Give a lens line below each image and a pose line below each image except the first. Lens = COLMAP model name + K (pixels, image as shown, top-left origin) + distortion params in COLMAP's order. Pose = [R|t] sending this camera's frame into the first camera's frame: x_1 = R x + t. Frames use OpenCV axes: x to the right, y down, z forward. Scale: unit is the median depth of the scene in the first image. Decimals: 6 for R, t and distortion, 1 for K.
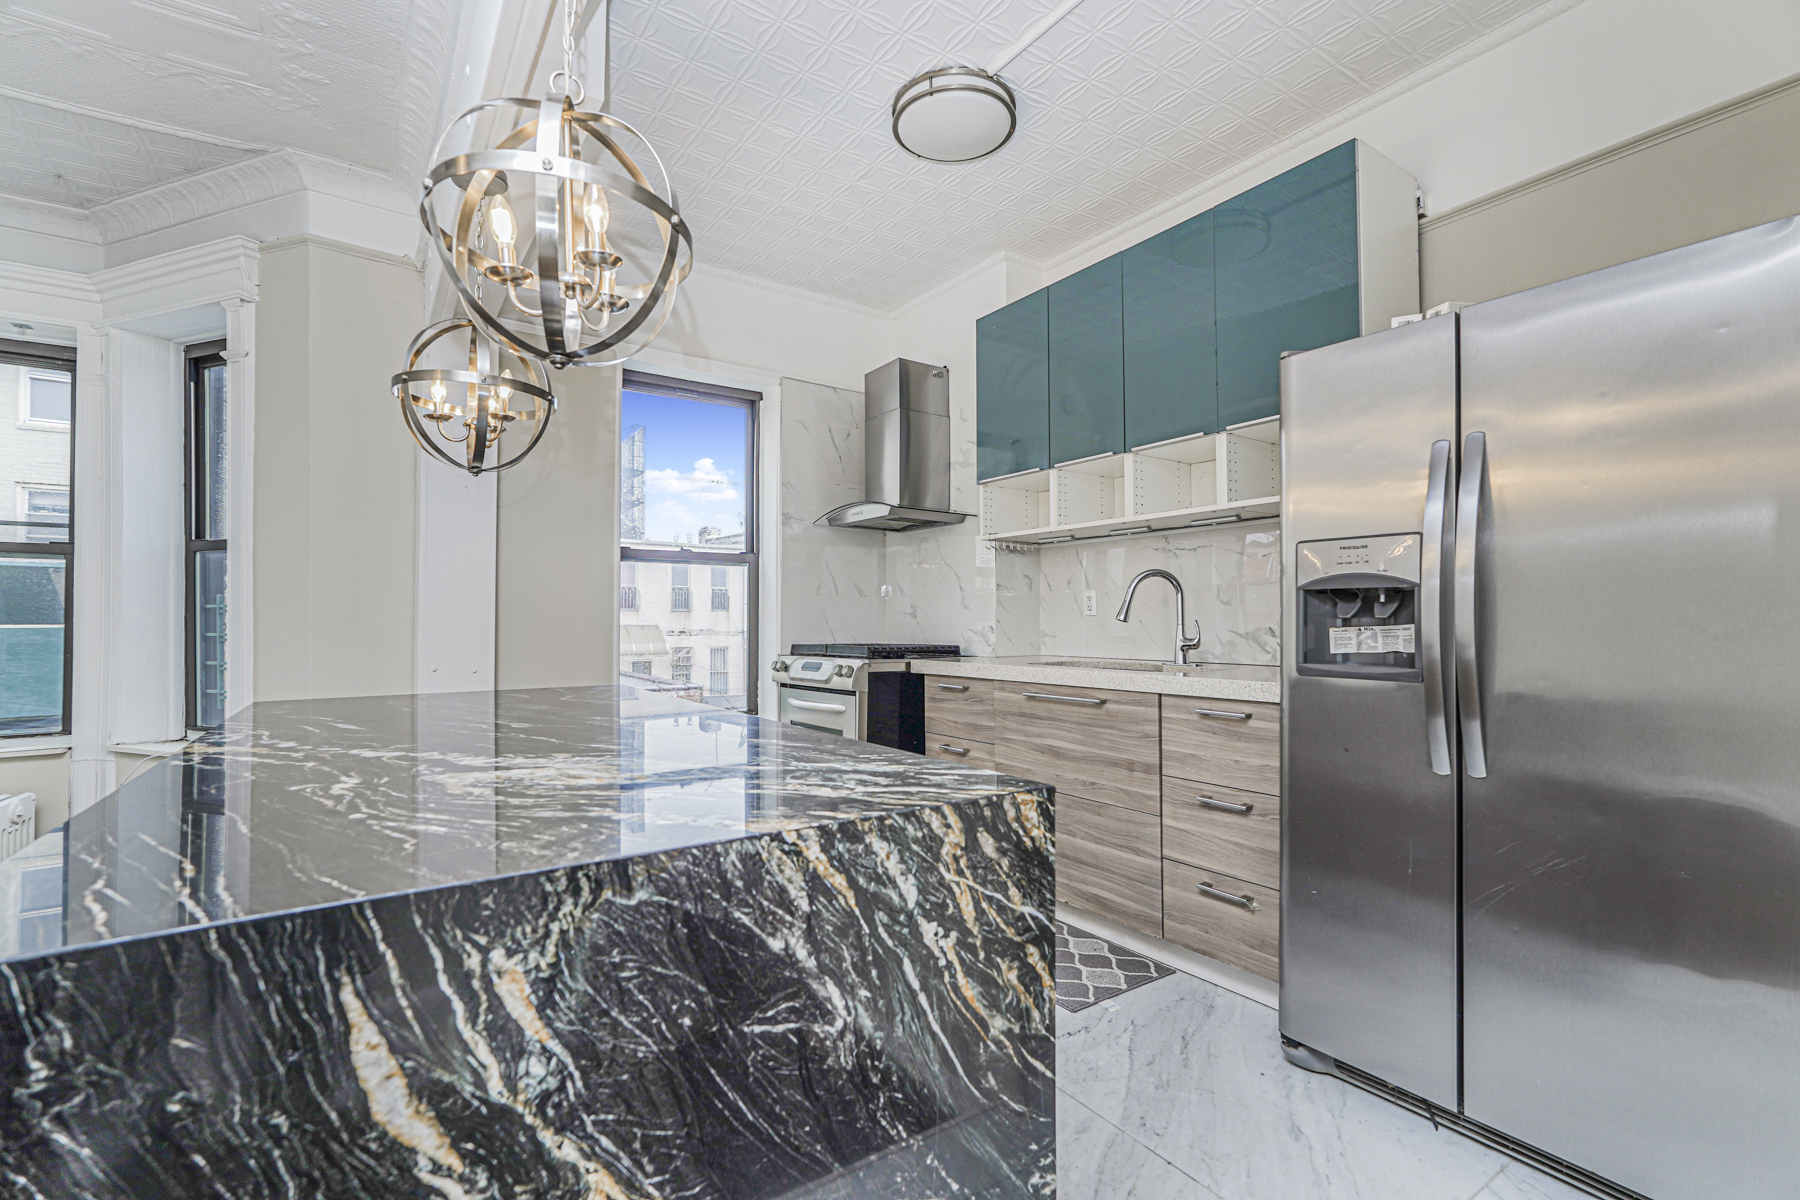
lens RADIAL K [[804.5, 0, 909.9], [0, 804.5, 604.8], [0, 0, 1]] dist [-0.010869, 0.001491]
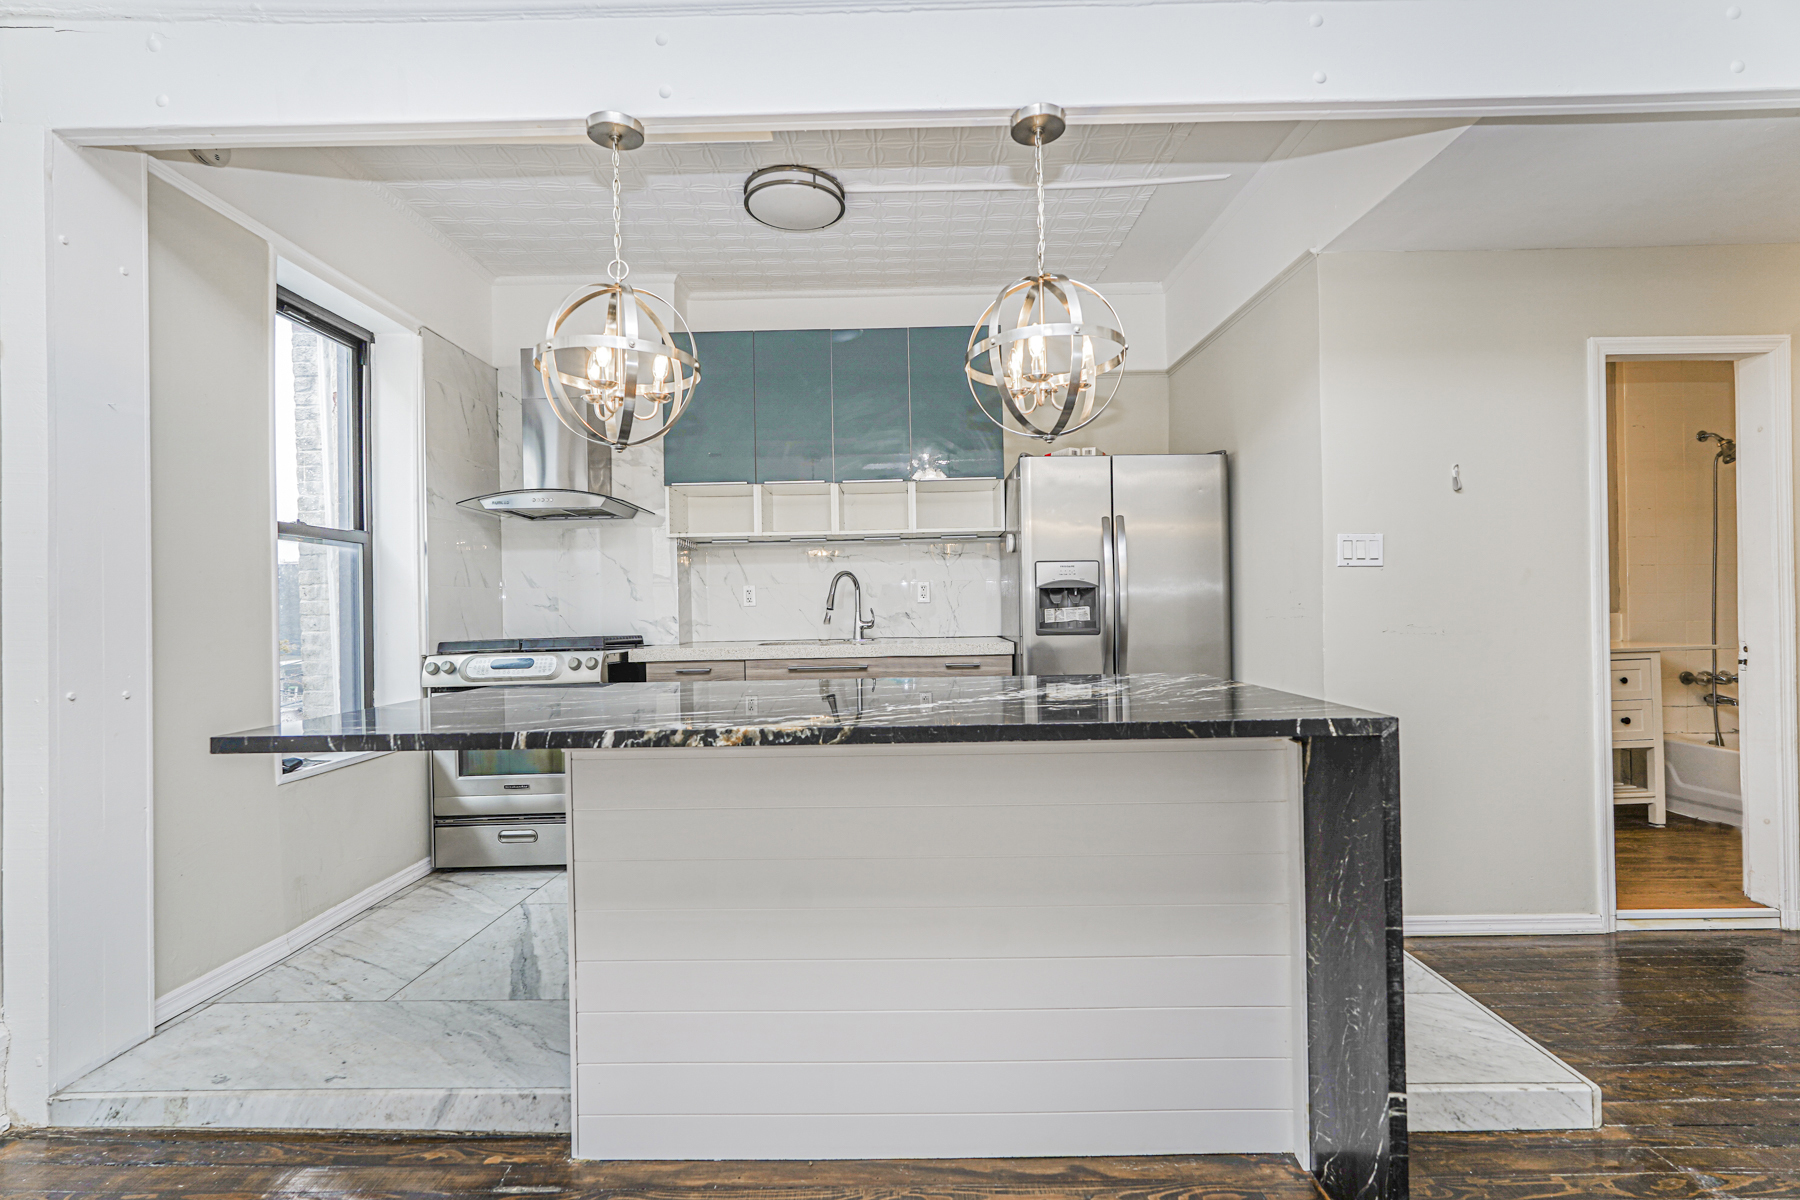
lens RADIAL K [[804.5, 0, 907.7], [0, 804.5, 609.0], [0, 0, 1]] dist [-0.010869, 0.001491]
pose [[0.570711, -0.012125, 0.821061, -0.657074], [-0.000291, 0.999888, 0.014968, 0.000479], [-0.821151, -0.008782, 0.570644, 0.115924]]
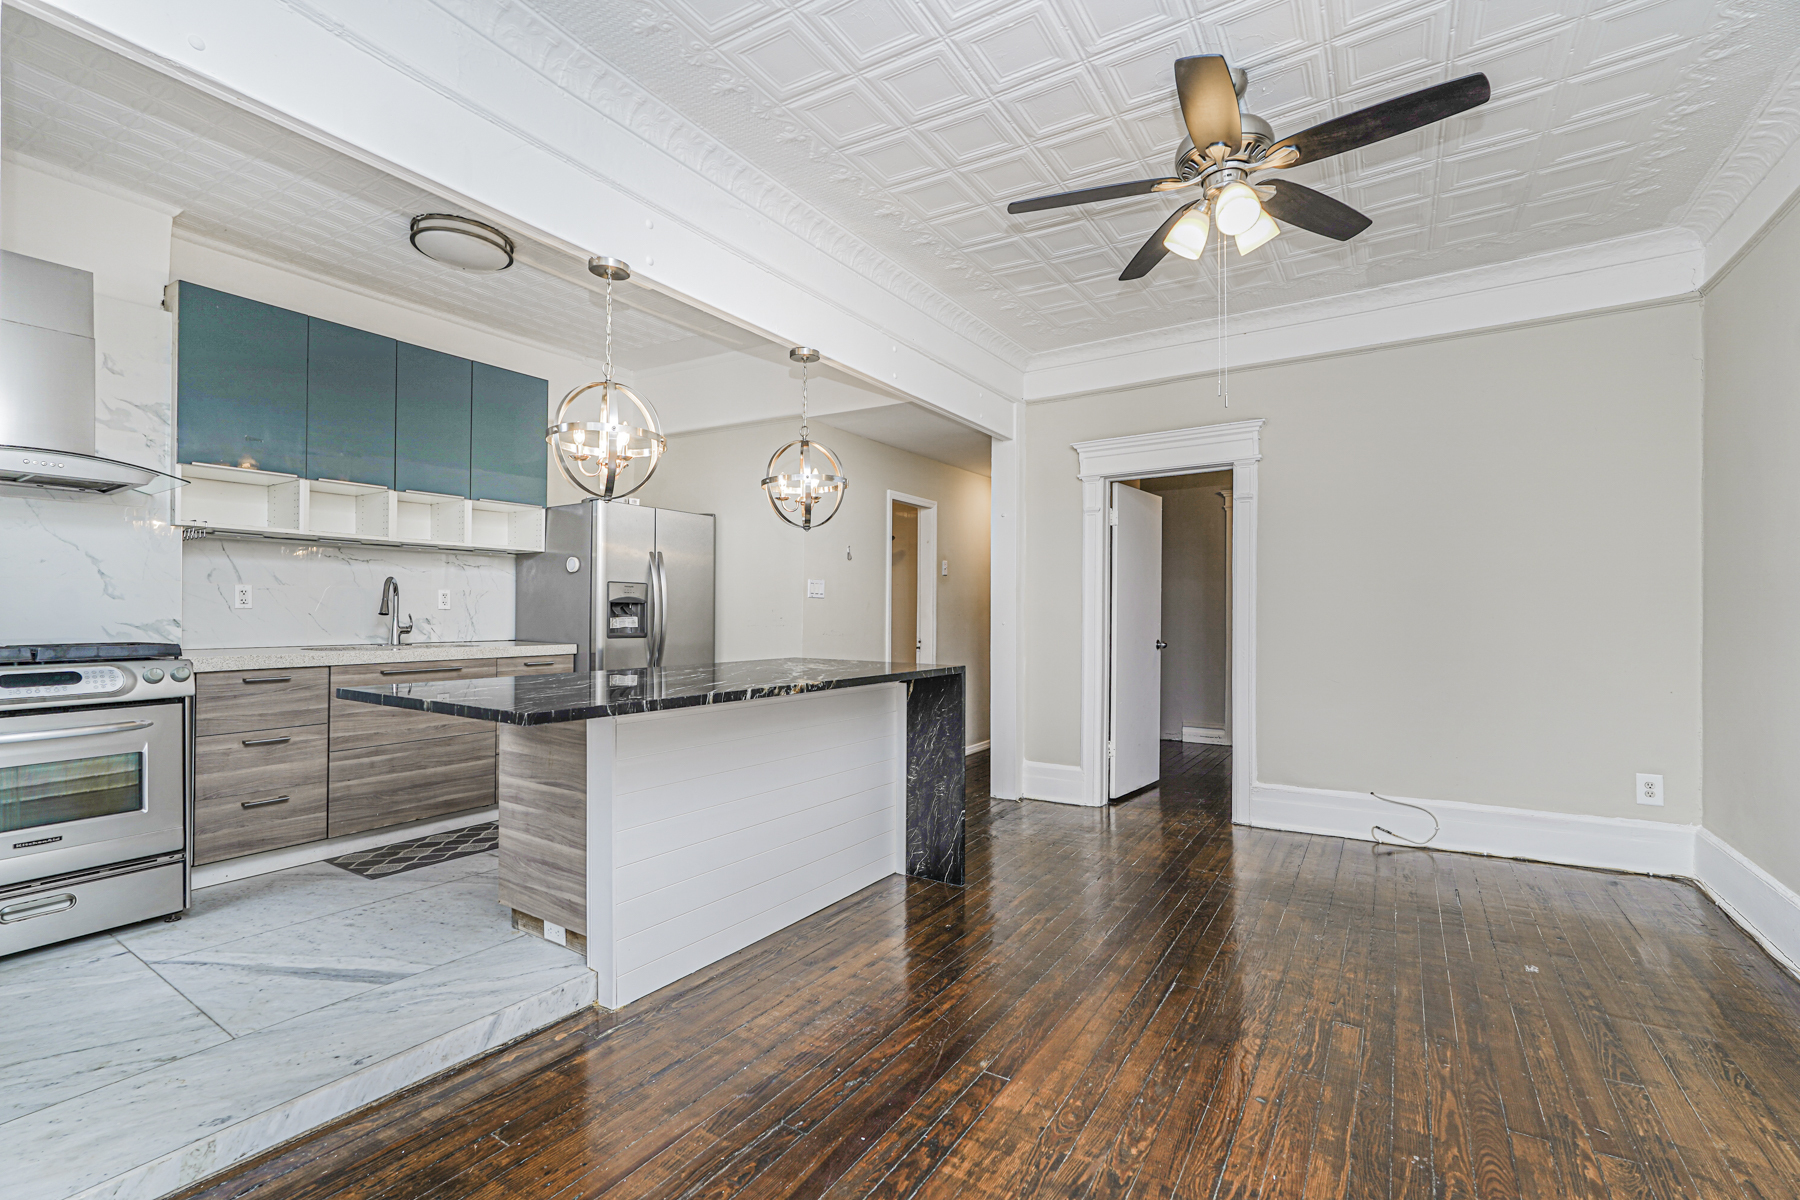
lens RADIAL K [[804.5, 0, 891.1], [0, 804.5, 606.3], [0, 0, 1]] dist [-0.010869, 0.001491]
pose [[-0.383980, 0.001731, 0.923340, -1.120395], [-0.029588, 0.999462, -0.014178, 0.000881], [-0.922867, -0.032764, -0.383722, 0.635353]]
